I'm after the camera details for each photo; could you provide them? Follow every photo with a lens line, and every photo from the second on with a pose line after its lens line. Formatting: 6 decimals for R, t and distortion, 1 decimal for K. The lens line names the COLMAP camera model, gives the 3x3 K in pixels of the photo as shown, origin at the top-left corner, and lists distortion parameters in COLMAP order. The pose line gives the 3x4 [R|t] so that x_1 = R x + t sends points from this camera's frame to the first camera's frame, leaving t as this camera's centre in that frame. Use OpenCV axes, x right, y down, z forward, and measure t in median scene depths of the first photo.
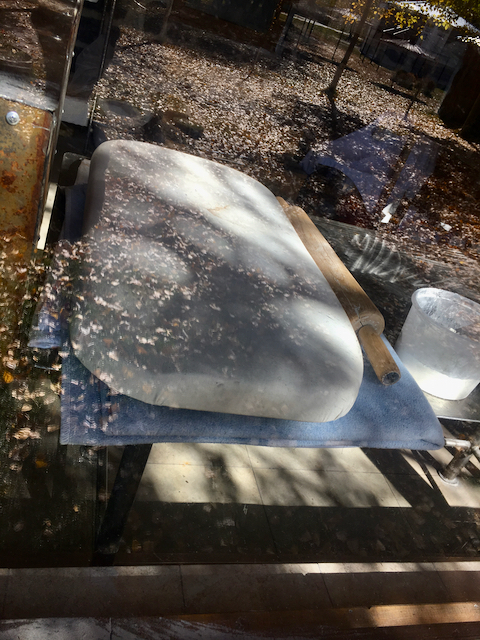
lens RADIAL K [[547.1, 0, 235.3], [0, 547.1, 316.6], [0, 0, 1]] dist [0.058165, -0.045539]
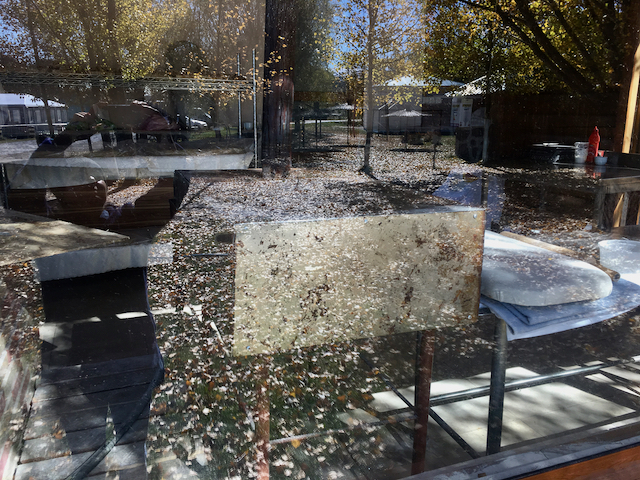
lens RADIAL K [[547.1, 0, 323.9], [0, 547.1, 239.9], [0, 0, 1]] dist [0.058165, -0.045539]
pose [[0.939656, -0.334285, 0.072801, -0.078045], [0.341096, 0.898928, -0.274921, 0.016760], [0.026459, 0.283163, 0.958707, -0.097684]]
